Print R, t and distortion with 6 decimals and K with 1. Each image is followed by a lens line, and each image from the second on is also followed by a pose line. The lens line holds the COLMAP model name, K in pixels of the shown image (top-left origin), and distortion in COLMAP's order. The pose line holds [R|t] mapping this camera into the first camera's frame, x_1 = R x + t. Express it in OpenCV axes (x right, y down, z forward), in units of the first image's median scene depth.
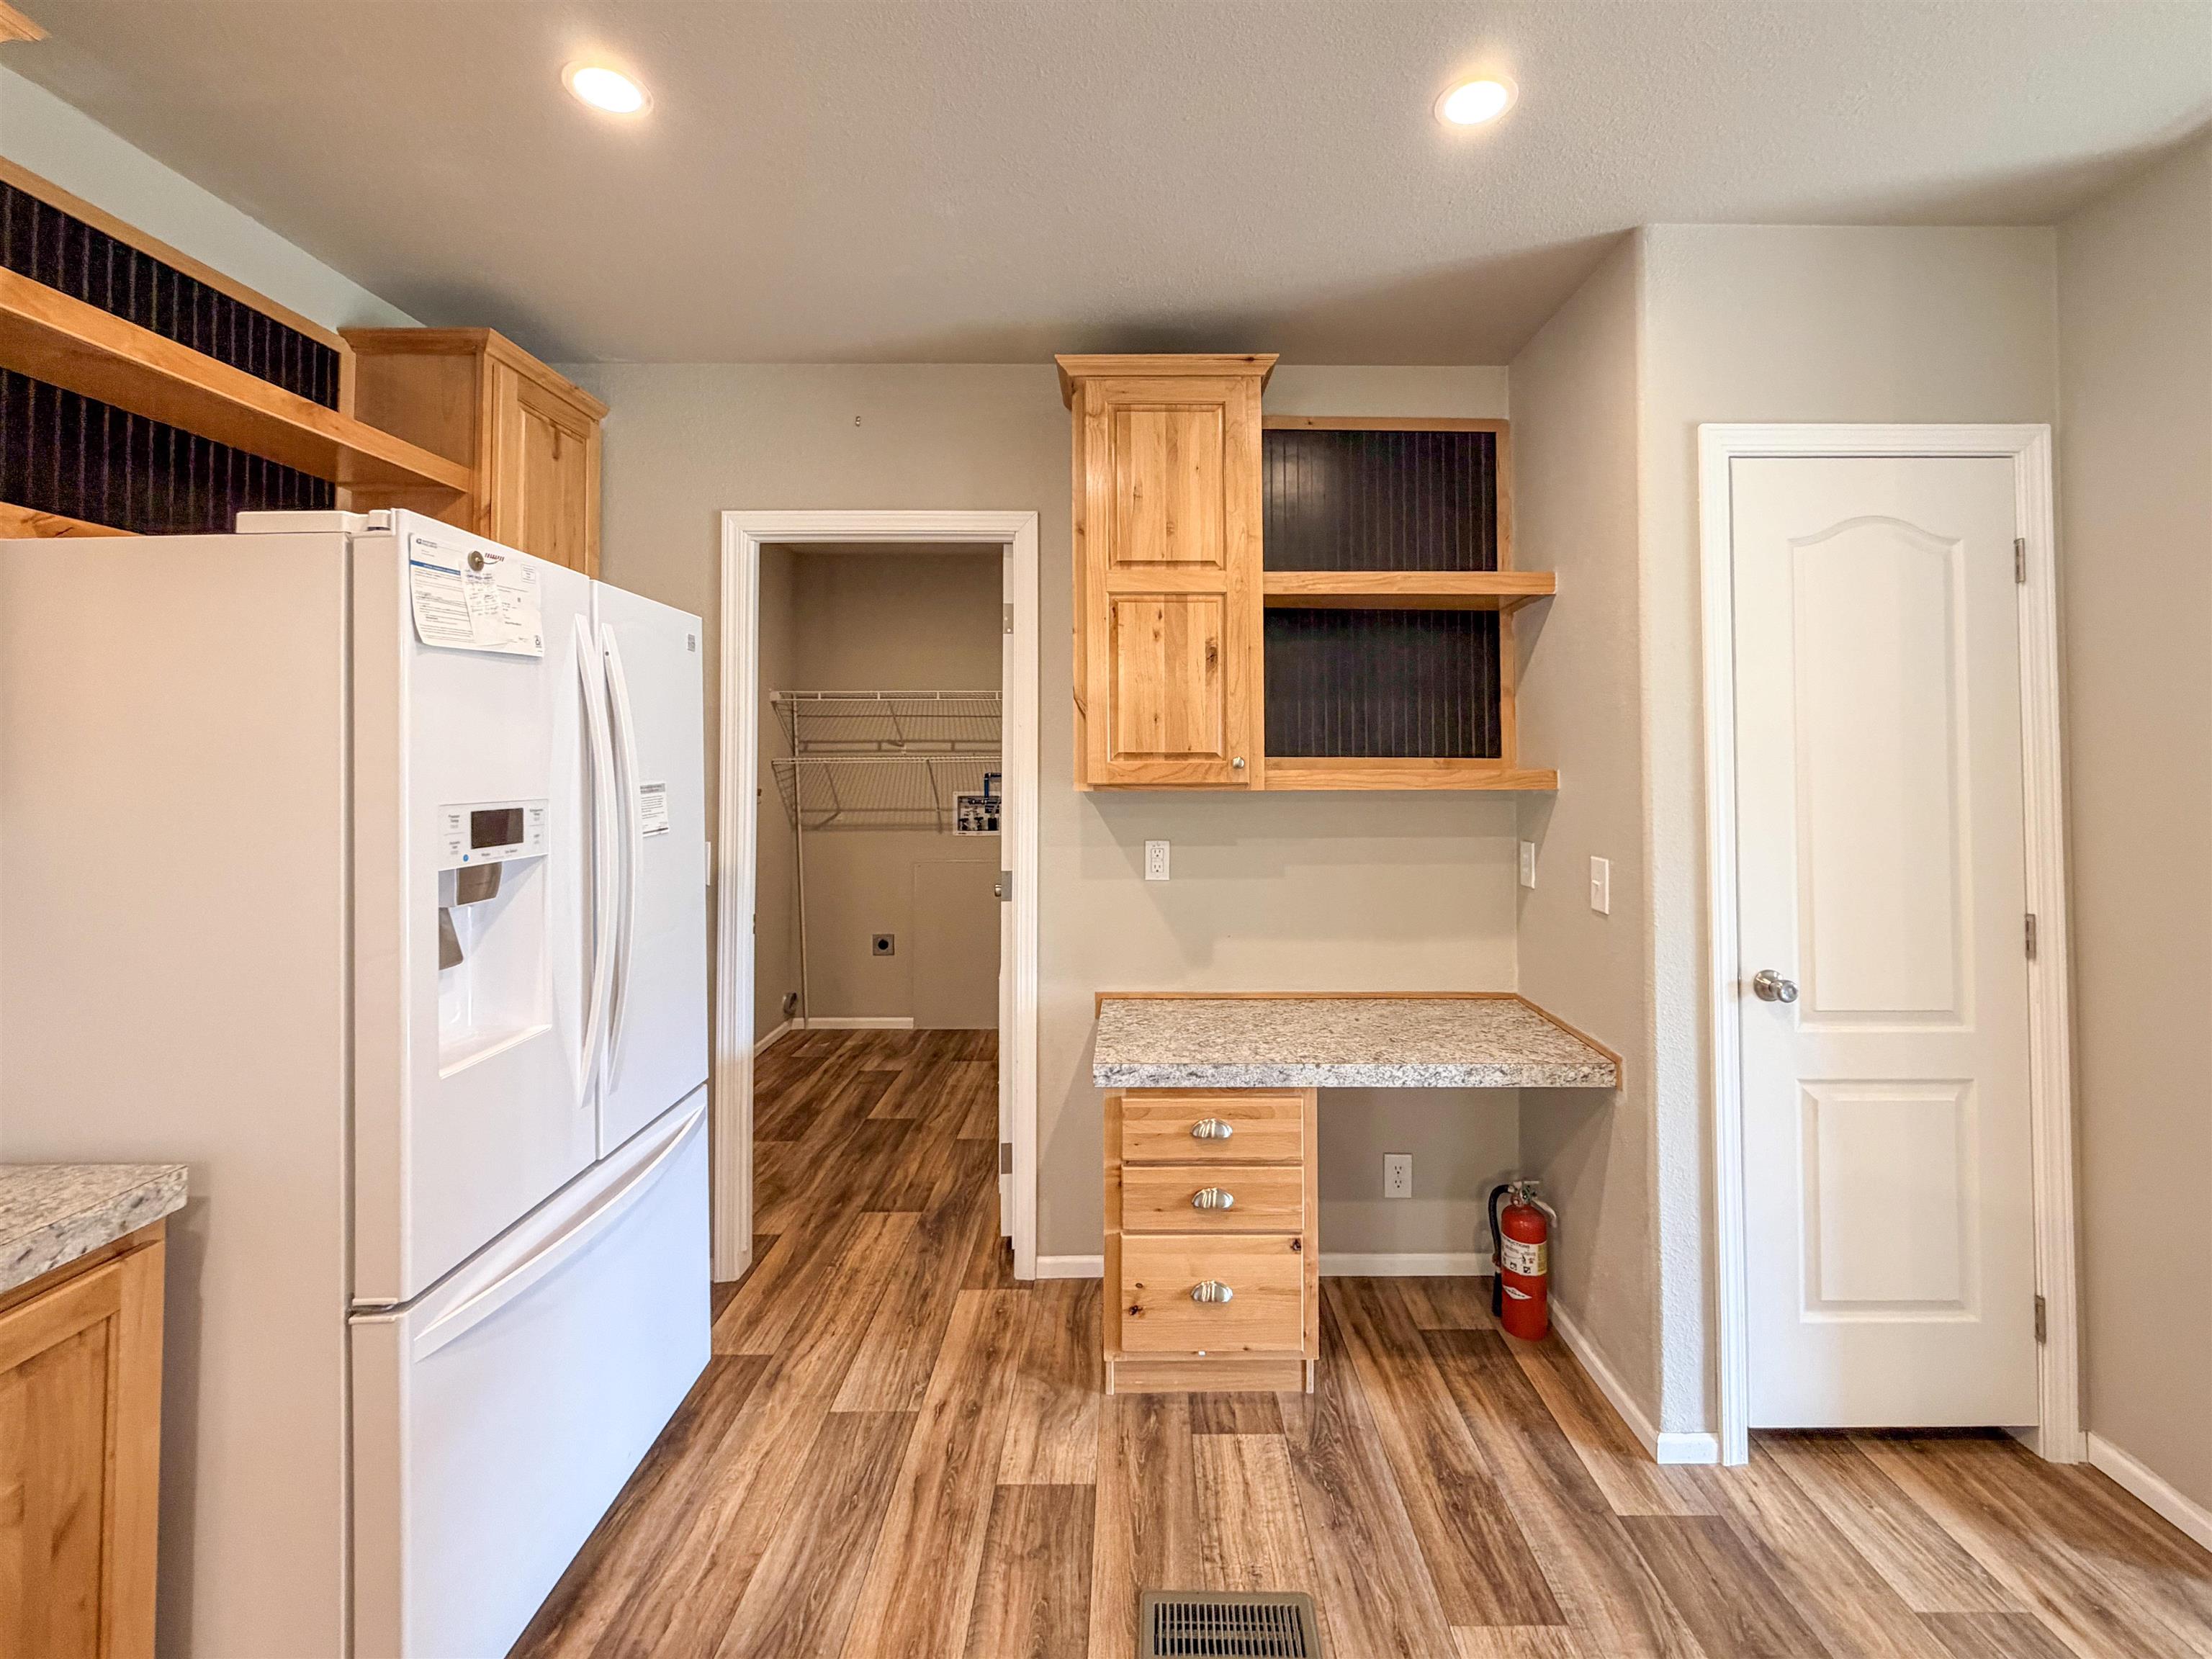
lens RADIAL K [[928.8, 0, 1137.7], [0, 928.8, 737.5], [0, 0, 1]] dist [0.001418, 0.000336]
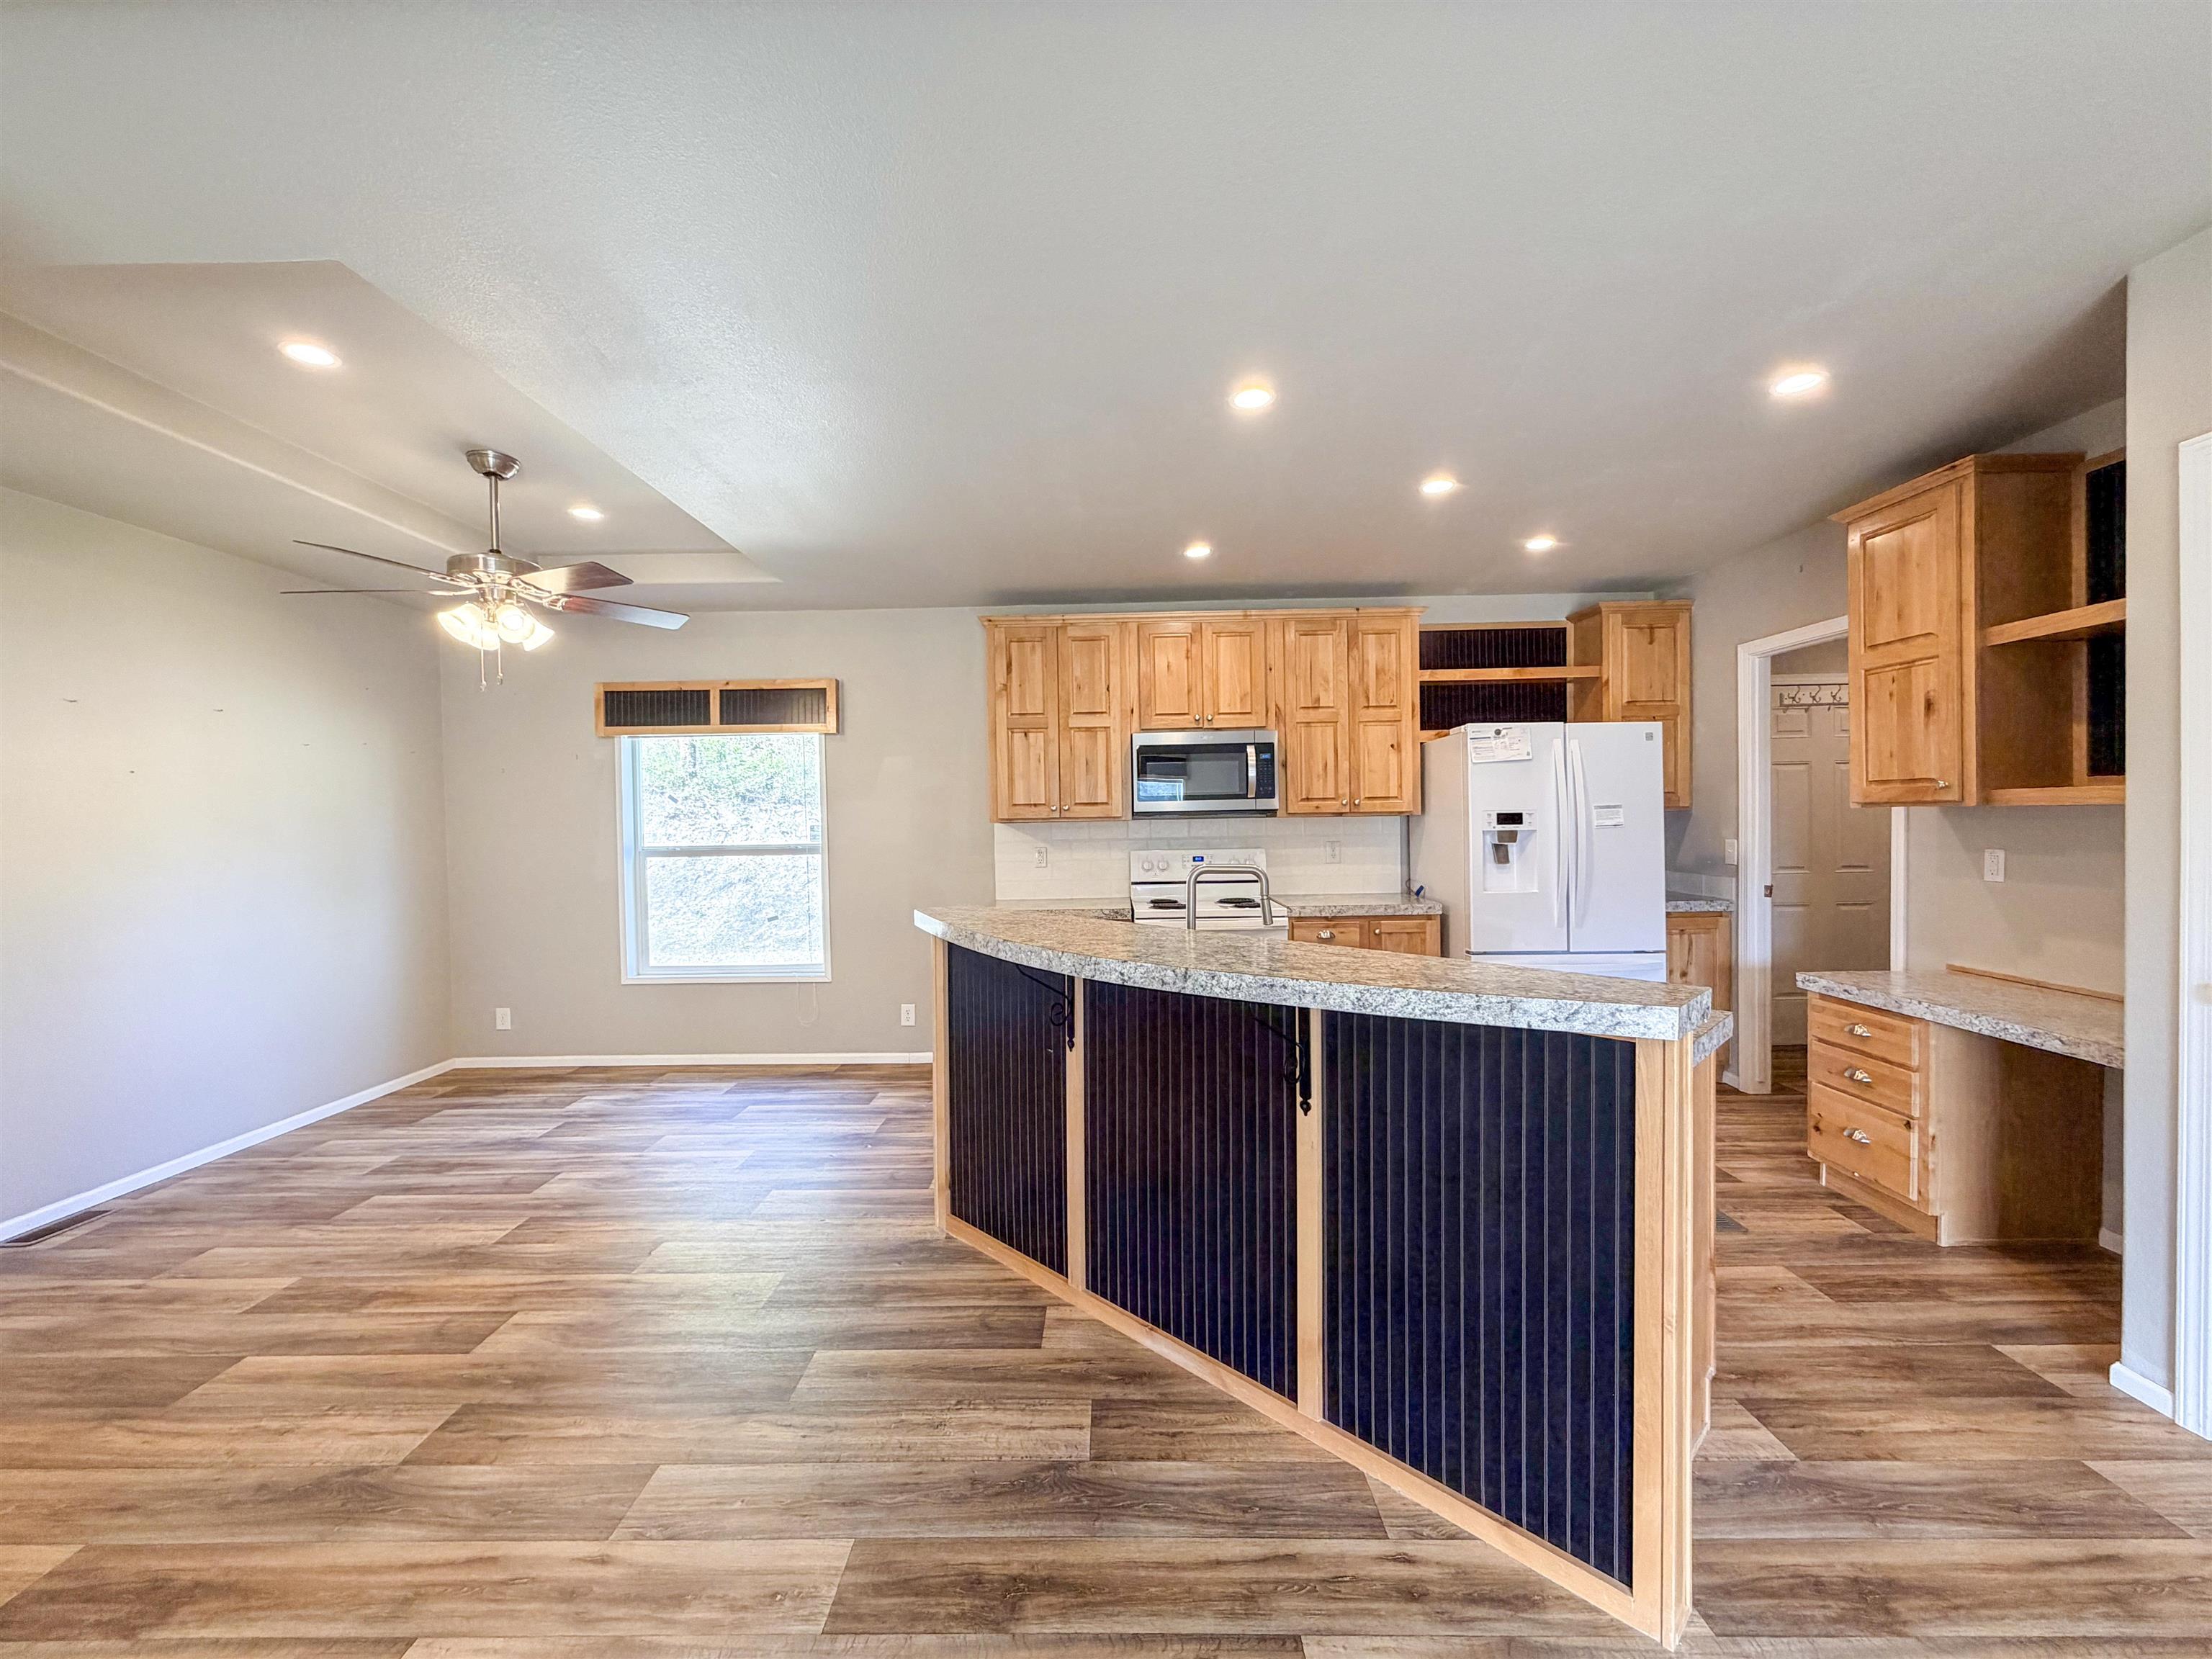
lens RADIAL K [[883.5, 0, 1100.1], [0, 883.5, 832.0], [0, 0, 1]] dist [0.001349, 0.000067]
pose [[-0.022567, 0.019430, -0.999556, 1.718588], [0.044437, 0.998842, 0.018413, 0.022134], [0.998757, -0.044002, -0.023405, -0.201869]]
